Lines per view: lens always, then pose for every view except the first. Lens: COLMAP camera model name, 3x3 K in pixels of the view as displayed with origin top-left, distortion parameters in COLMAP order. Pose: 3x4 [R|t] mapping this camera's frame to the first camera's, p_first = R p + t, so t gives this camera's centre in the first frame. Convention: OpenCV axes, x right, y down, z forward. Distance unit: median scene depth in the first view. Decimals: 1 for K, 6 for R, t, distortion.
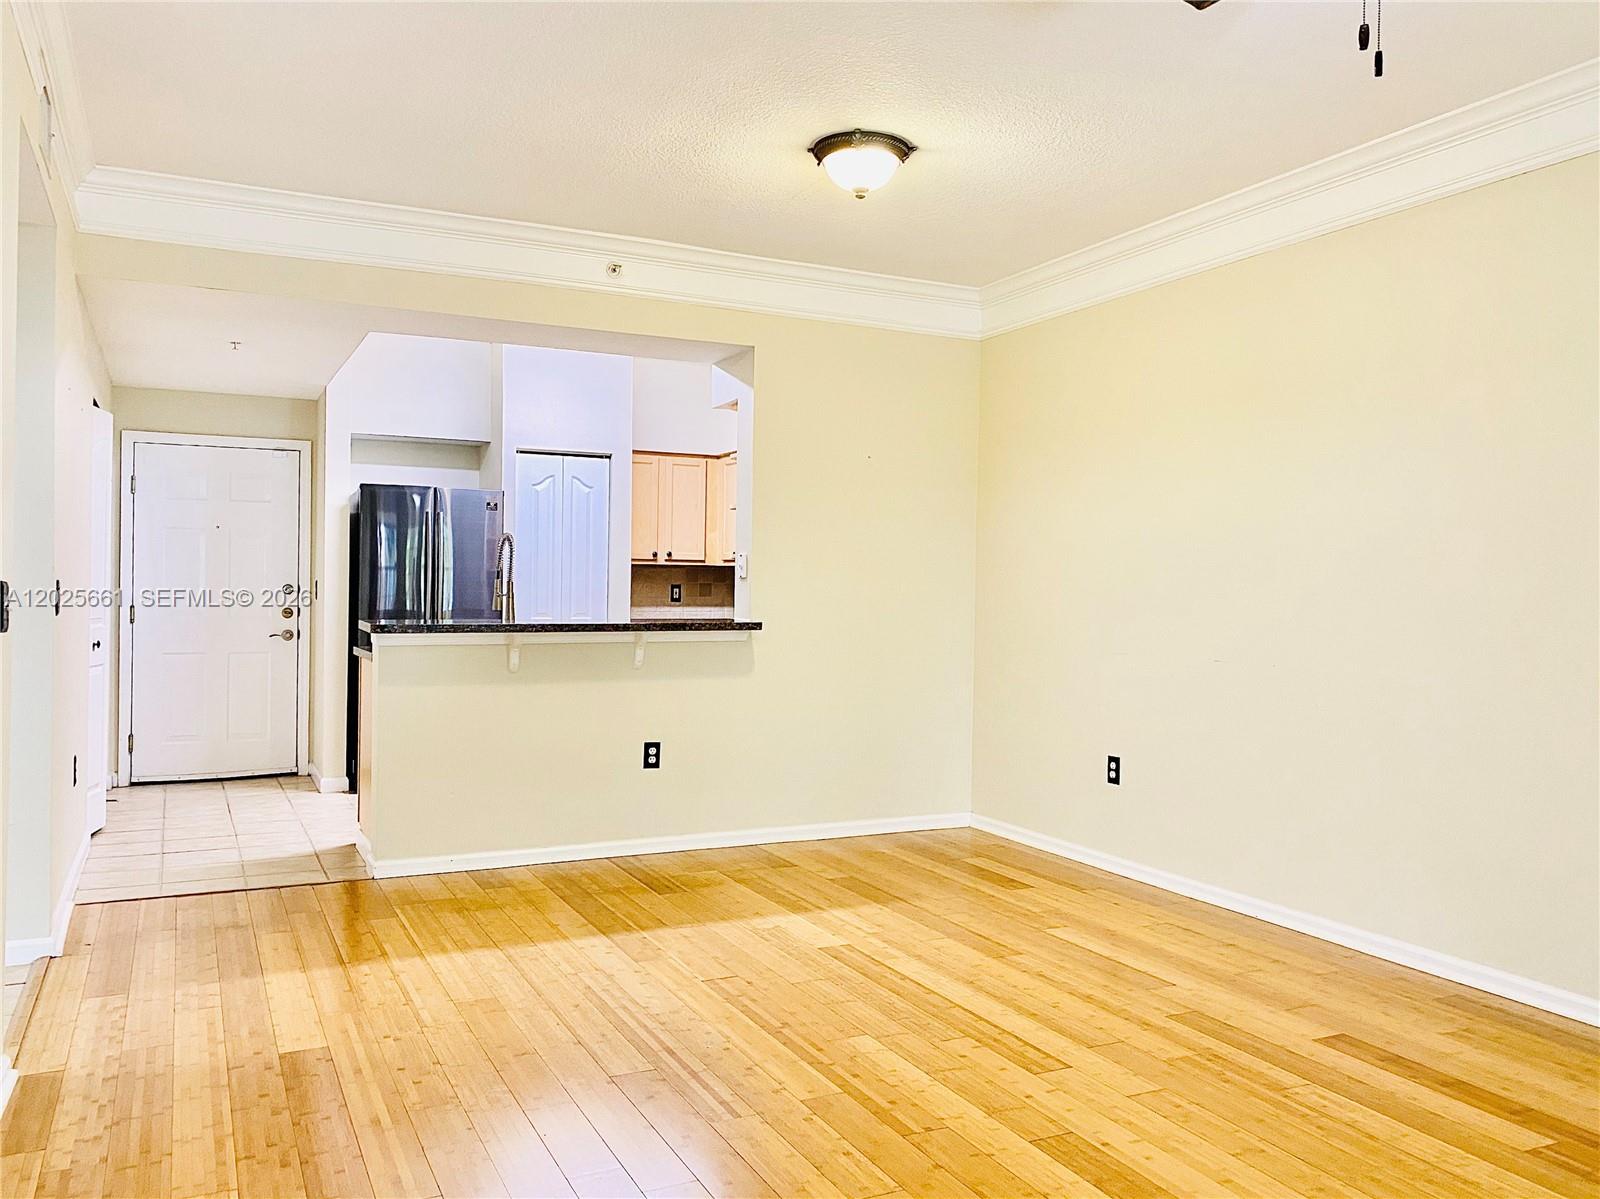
lens RADIAL K [[1268.4, 0, 742.1], [0, 1268.4, 576.7], [0, 0, 1]] dist [0.061457, -0.060010]
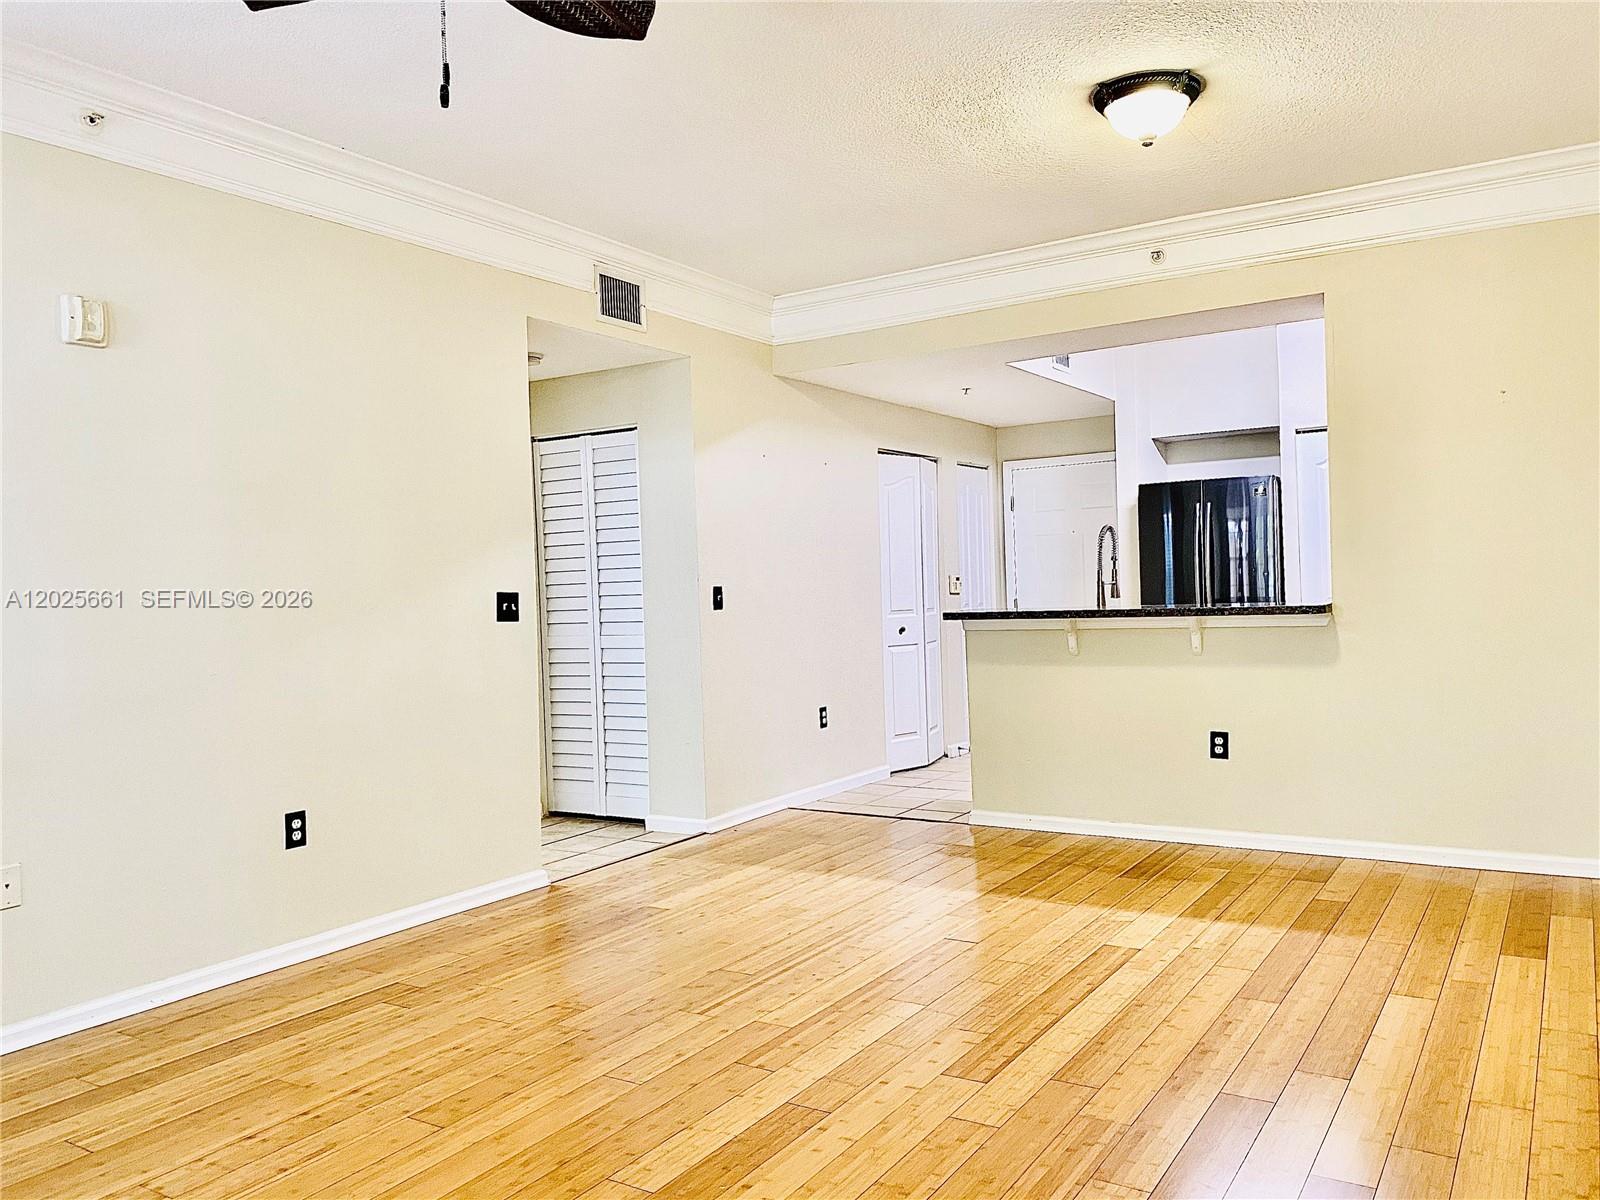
lens RADIAL K [[1199.6, 0, 819.9], [0, 1199.6, 594.9], [0, 0, 1]] dist [0.053756, -0.054689]
pose [[0.557529, -0.019531, -0.829928, 0.765127], [0.039888, 0.999199, 0.003282, 0.015681], [0.829199, -0.034934, 0.557861, 0.344400]]
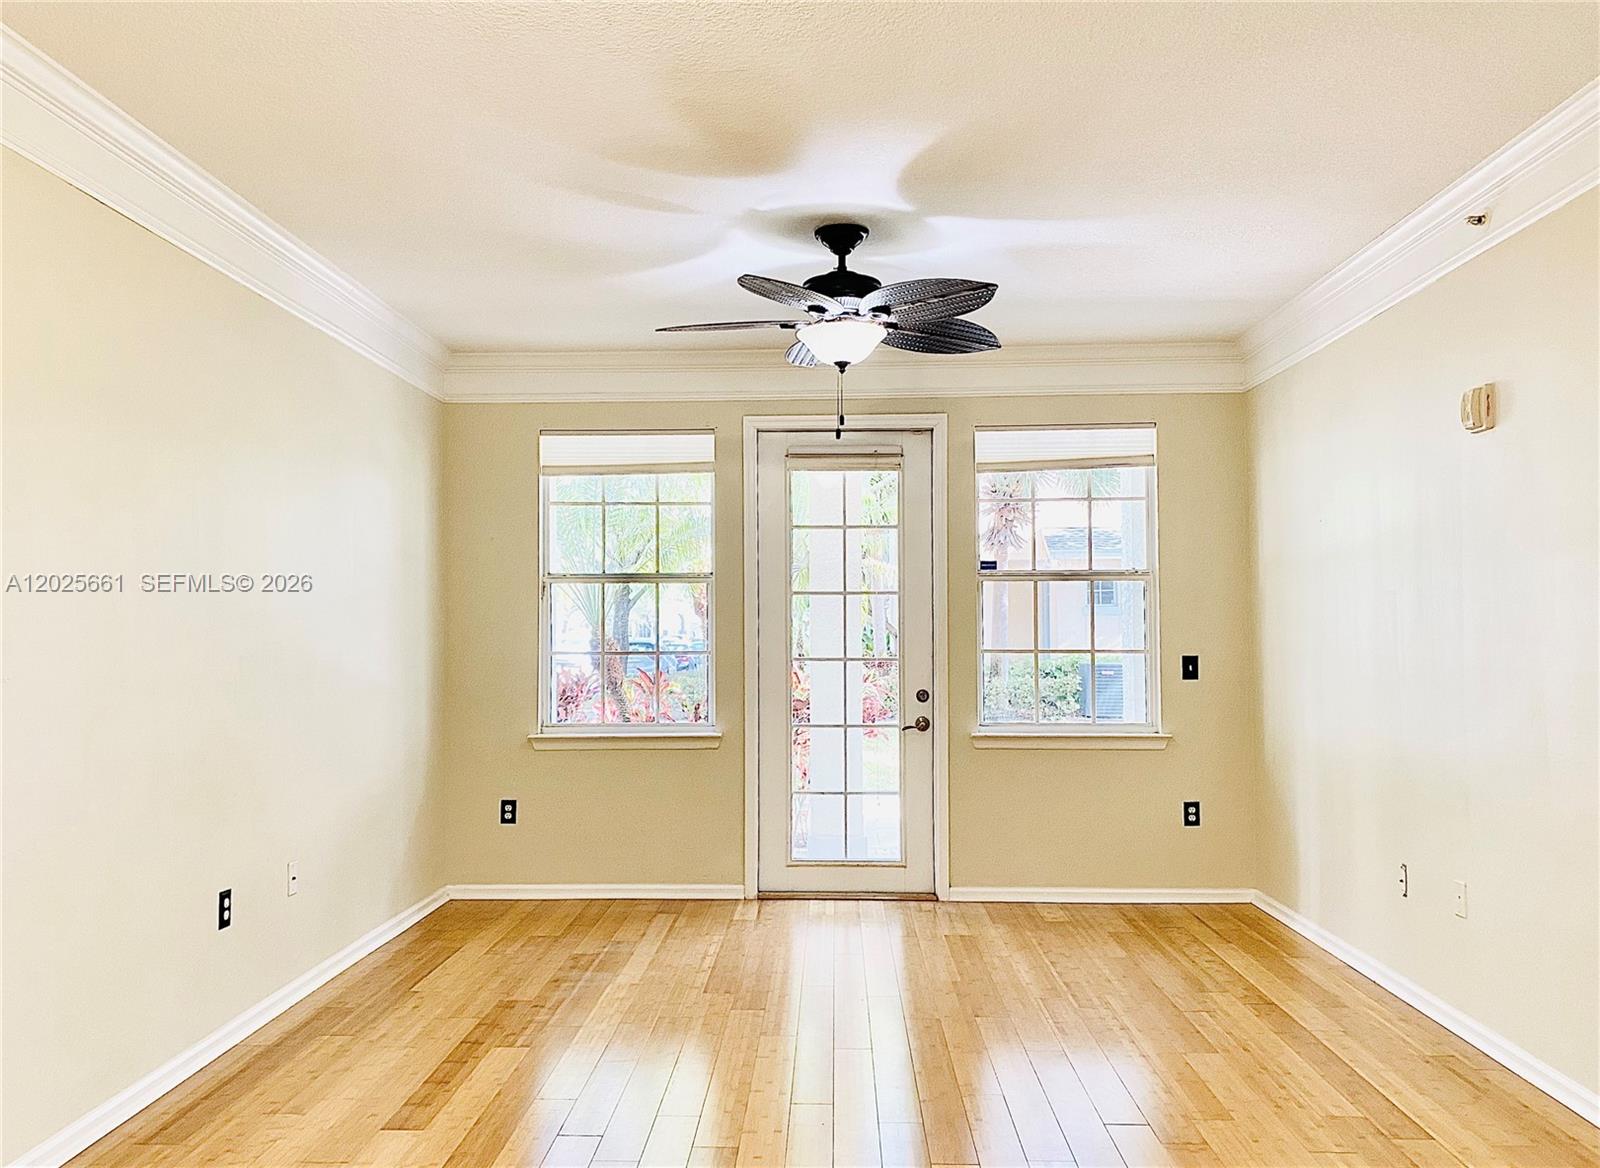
lens RADIAL K [[1253.4, 0, 800.0], [0, 1253.4, 584.0], [0, 0, 1]] dist [0.119741, -0.157242]
pose [[-0.902478, 0.008552, 0.430652, -0.213540], [-0.008984, 0.999212, -0.038669, -0.020447], [-0.430643, -0.038767, -0.901689, 1.557533]]
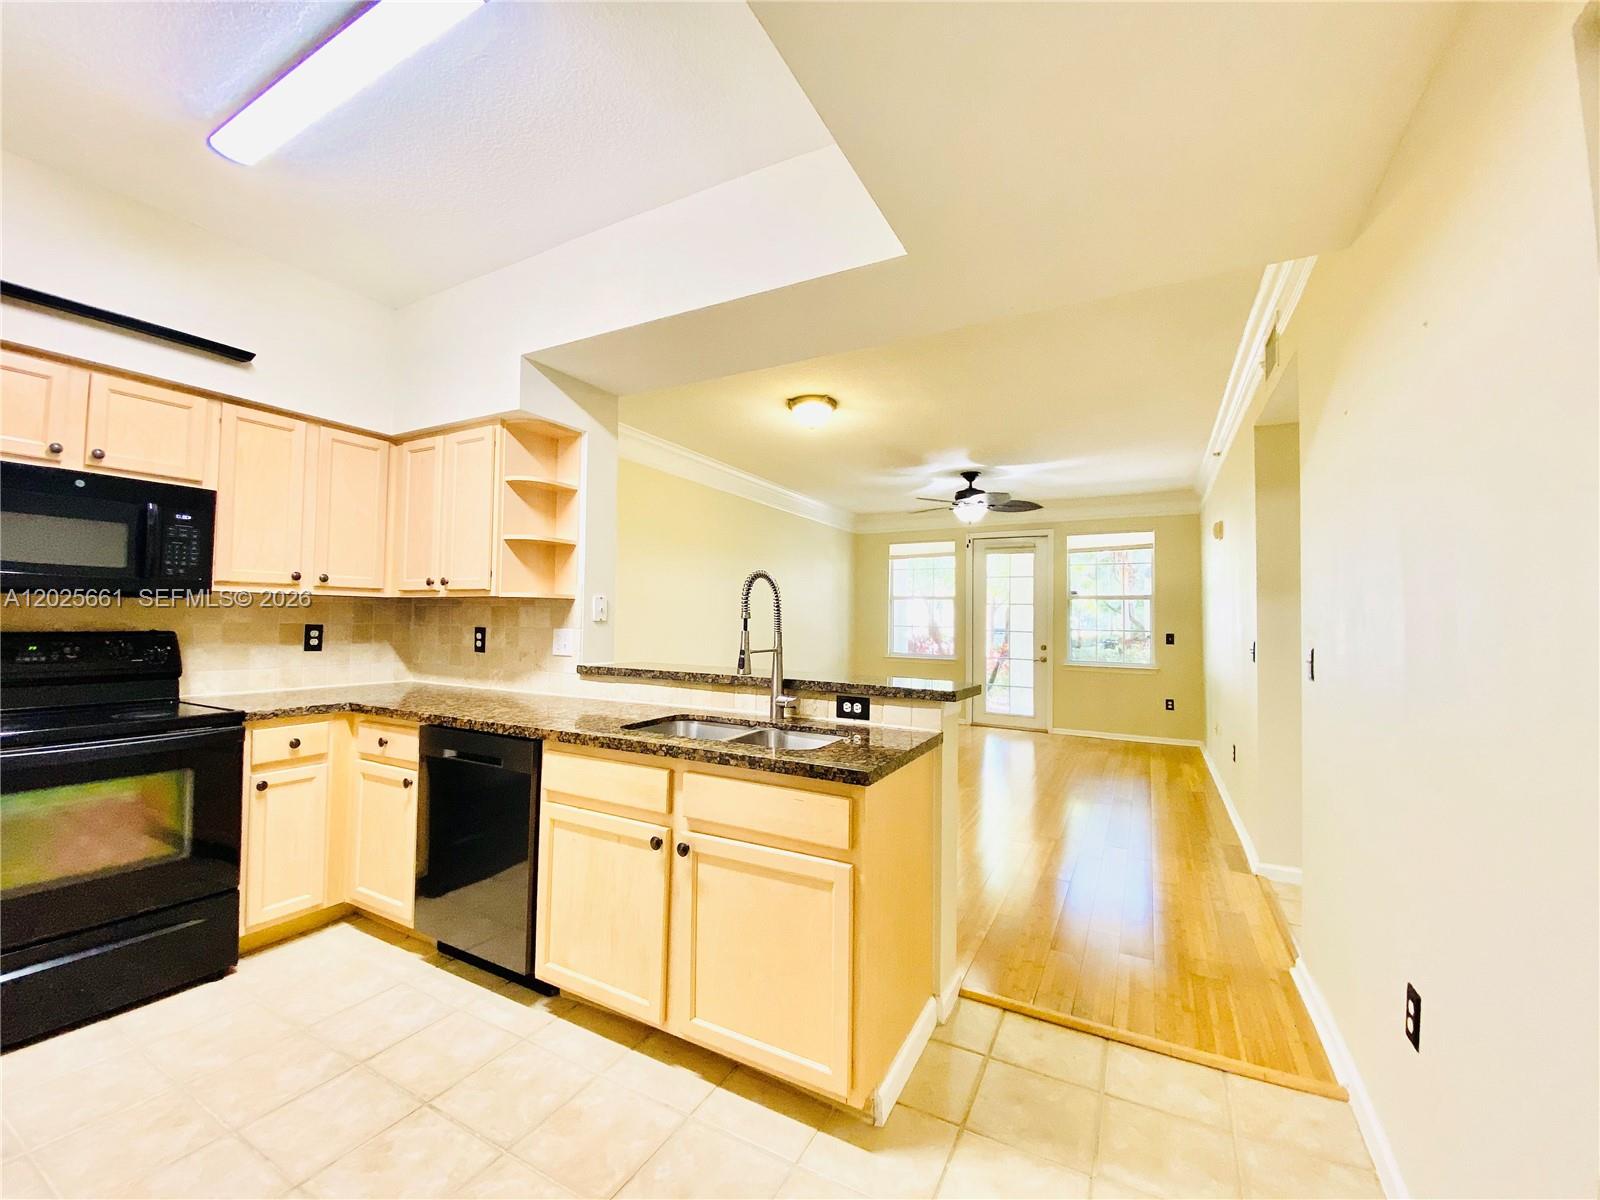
lens RADIAL K [[649.2, 0, 794.9], [0, 649.2, 596.8], [0, 0, 1]] dist [0.040448, -0.028722]
pose [[-0.609212, 0.009208, 0.792954, -0.784698], [-0.027873, 0.999066, -0.033015, -0.009508], [-0.792518, -0.042215, -0.608386, 1.852619]]
